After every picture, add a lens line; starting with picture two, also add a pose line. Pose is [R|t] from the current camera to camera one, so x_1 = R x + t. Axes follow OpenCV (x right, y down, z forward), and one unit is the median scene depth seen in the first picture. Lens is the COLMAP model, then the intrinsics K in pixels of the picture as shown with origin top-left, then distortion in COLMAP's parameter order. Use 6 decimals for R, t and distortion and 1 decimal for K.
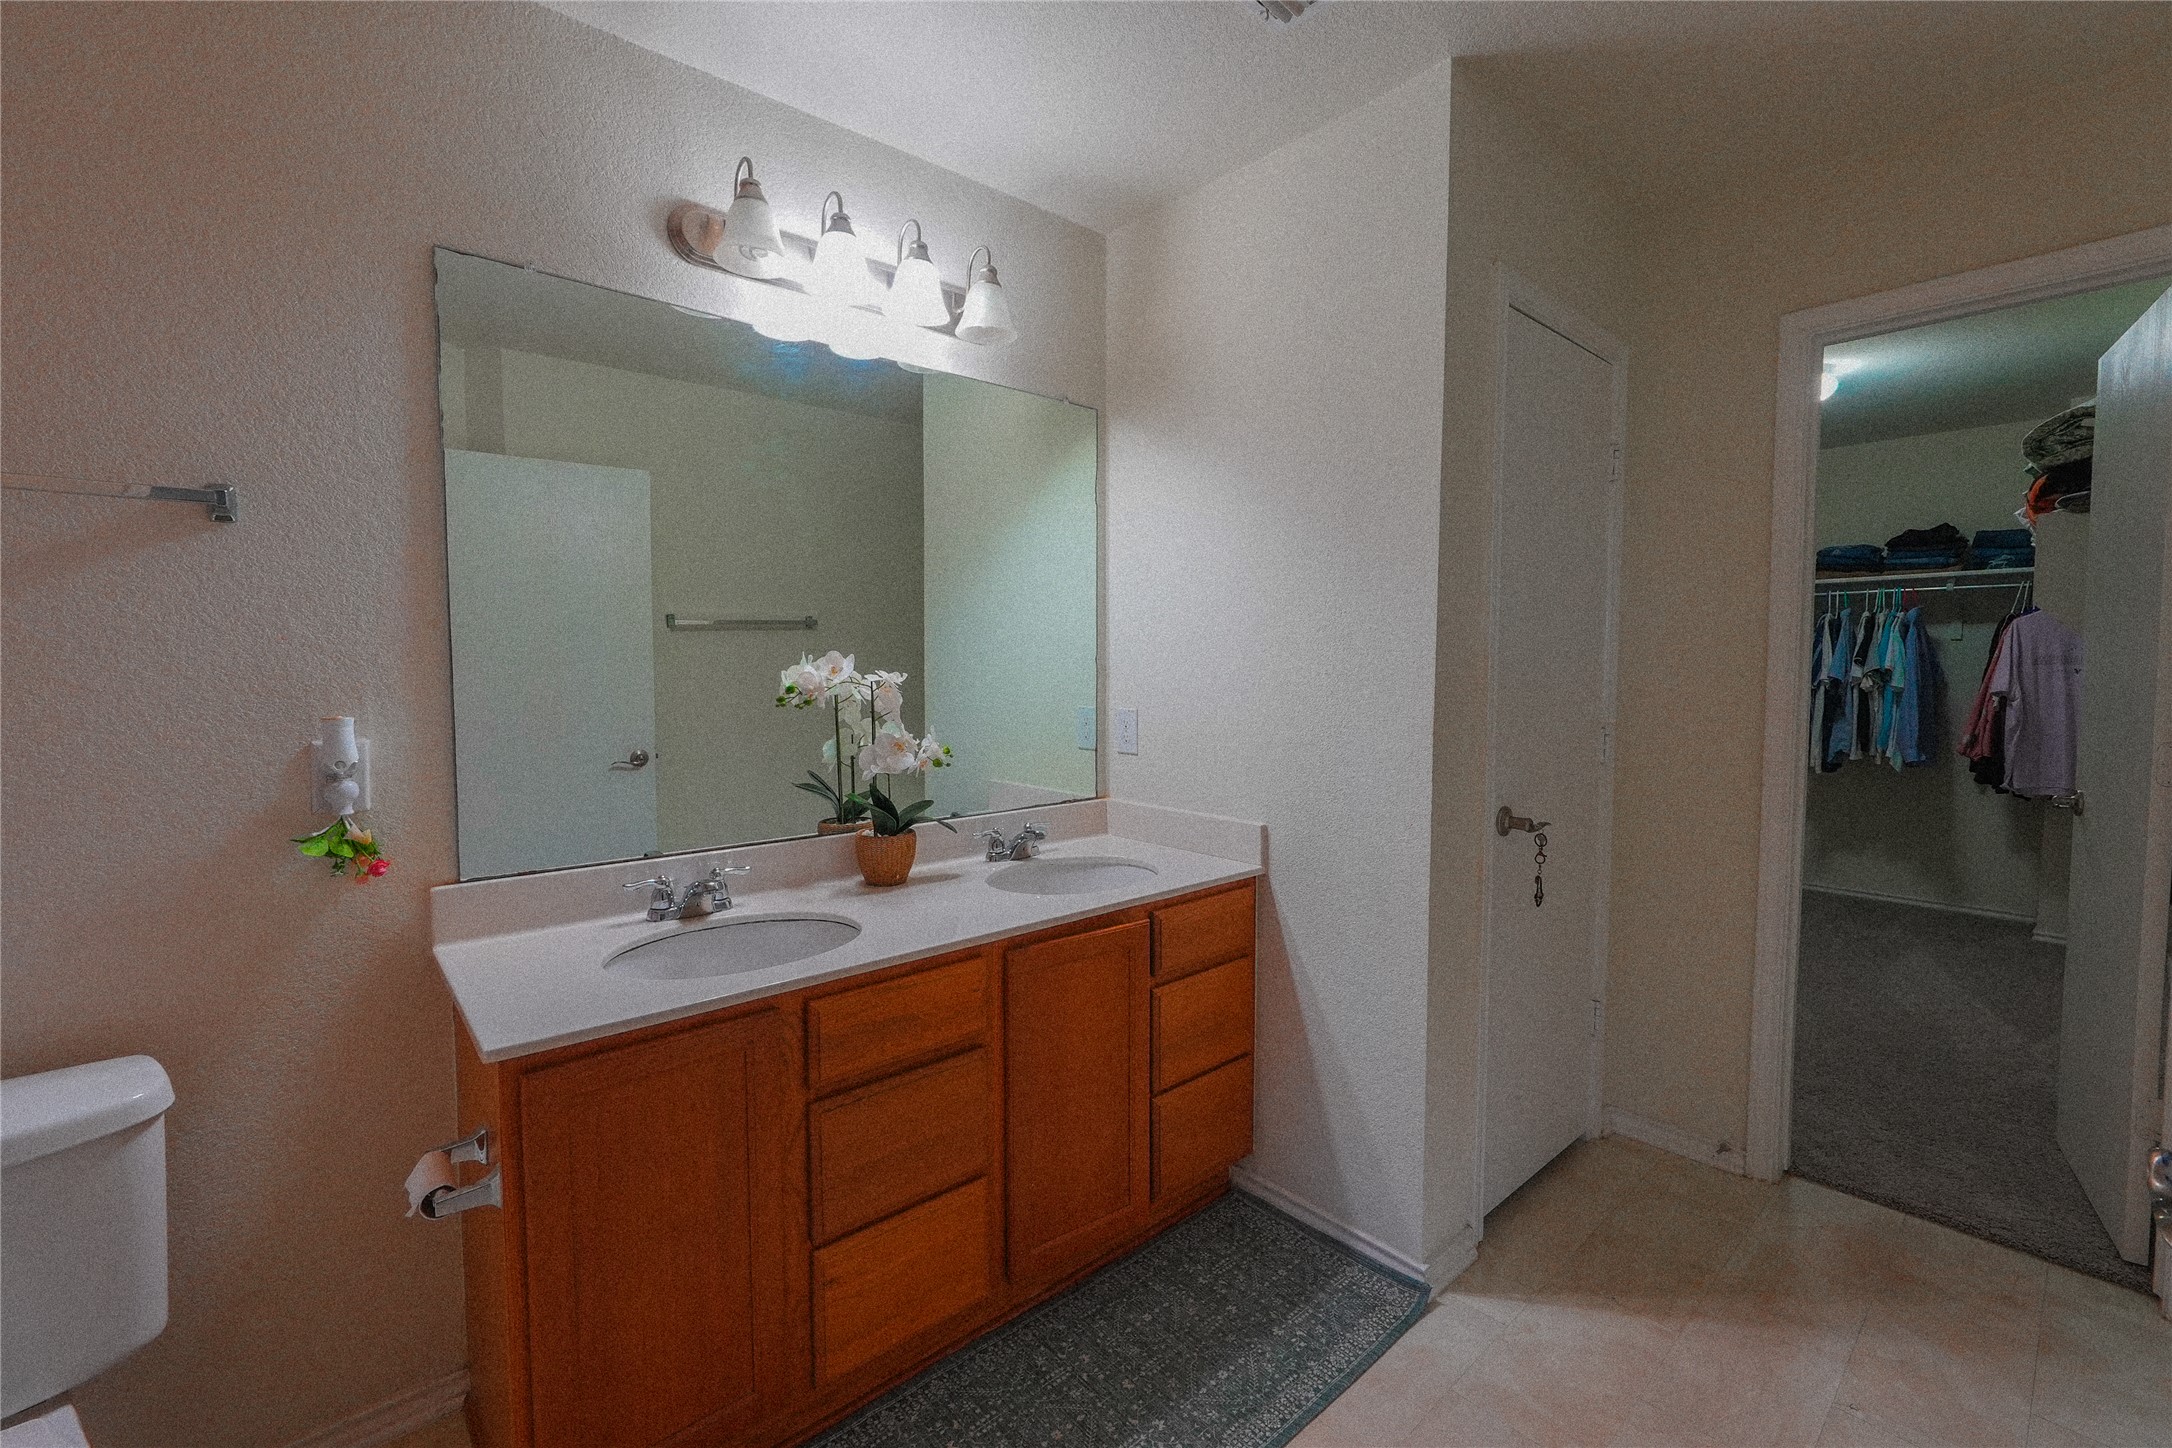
lens RADIAL K [[894.1, 0, 1089.6], [0, 894.1, 716.8], [0, 0, 1]] dist [-0.006303, 0.001220]
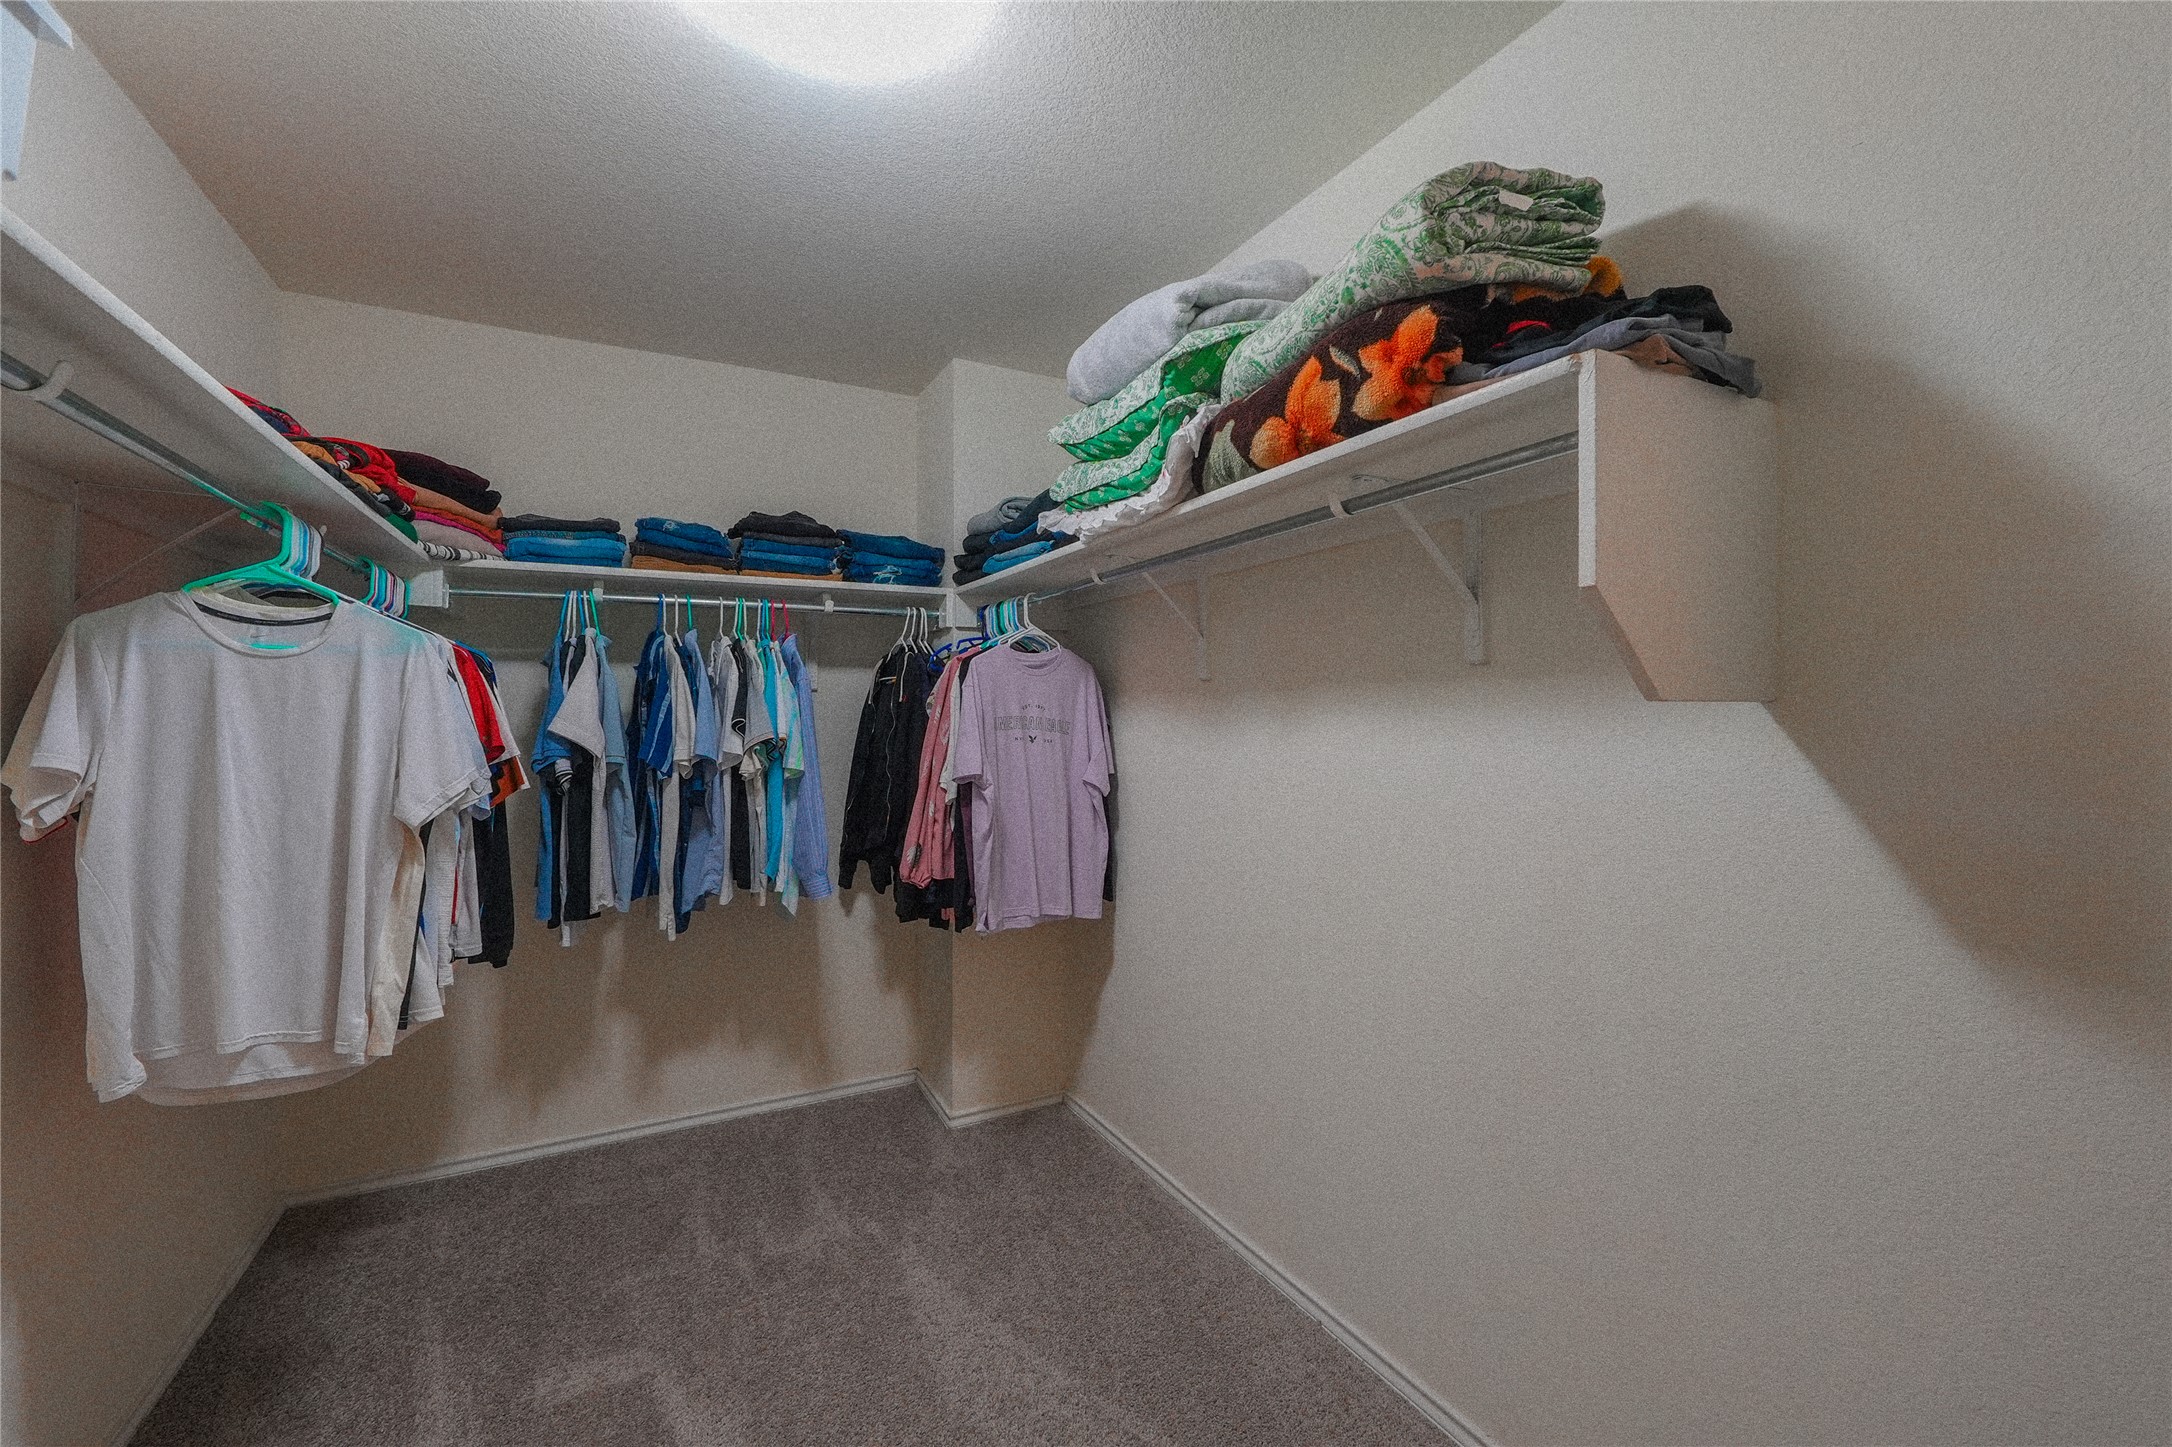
lens RADIAL K [[894.1, 0, 1084.0], [0, 894.1, 716.1], [0, 0, 1]] dist [-0.006303, 0.001220]
pose [[0.243691, 0.000858, 0.969852, 0.390906], [0.061629, 0.997965, -0.016368, -0.045897], [-0.967893, 0.063760, 0.243143, 0.665350]]
